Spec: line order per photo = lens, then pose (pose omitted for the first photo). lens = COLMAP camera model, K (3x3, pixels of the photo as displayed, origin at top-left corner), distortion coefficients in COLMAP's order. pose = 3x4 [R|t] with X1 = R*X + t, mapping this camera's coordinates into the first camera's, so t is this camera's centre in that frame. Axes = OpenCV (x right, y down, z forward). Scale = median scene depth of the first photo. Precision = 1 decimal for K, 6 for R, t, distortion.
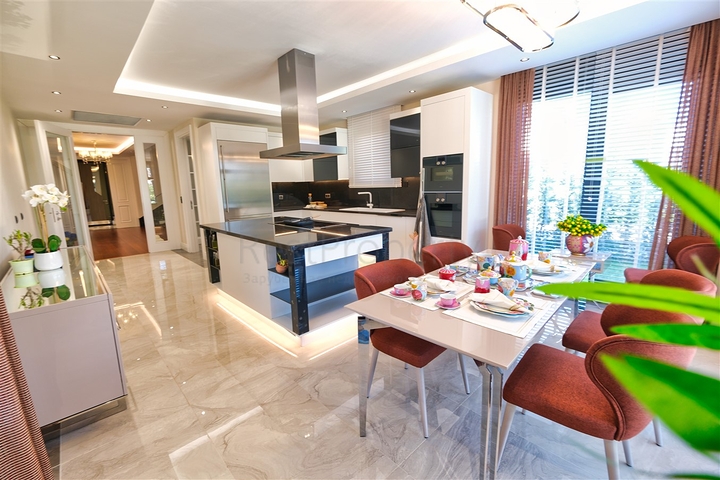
lens RADIAL K [[310.1, 0, 360.0], [0, 310.1, 240.0], [0, 0, 1]] dist [-0.002047, -0.000482]
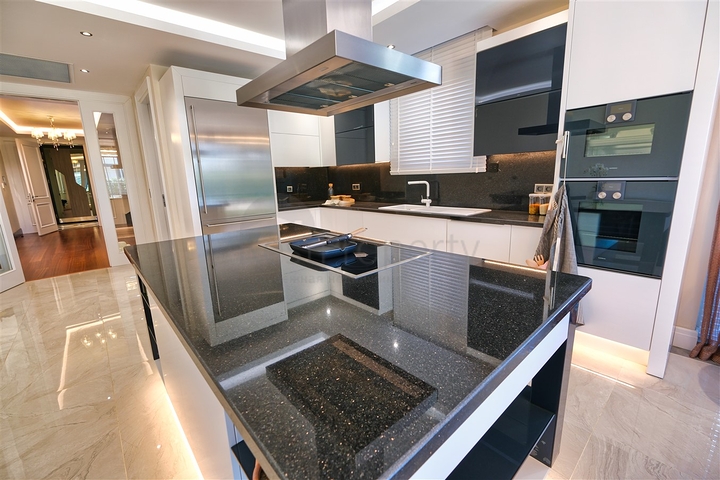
lens RADIAL K [[310.1, 0, 360.0], [0, 310.1, 240.0], [0, 0, 1]] dist [-0.002047, -0.000482]
pose [[0.999216, 0.002554, -0.039500, -0.079118], [-0.001322, 0.999513, 0.031183, -0.052847], [0.039561, -0.031107, 0.998733, 0.354770]]
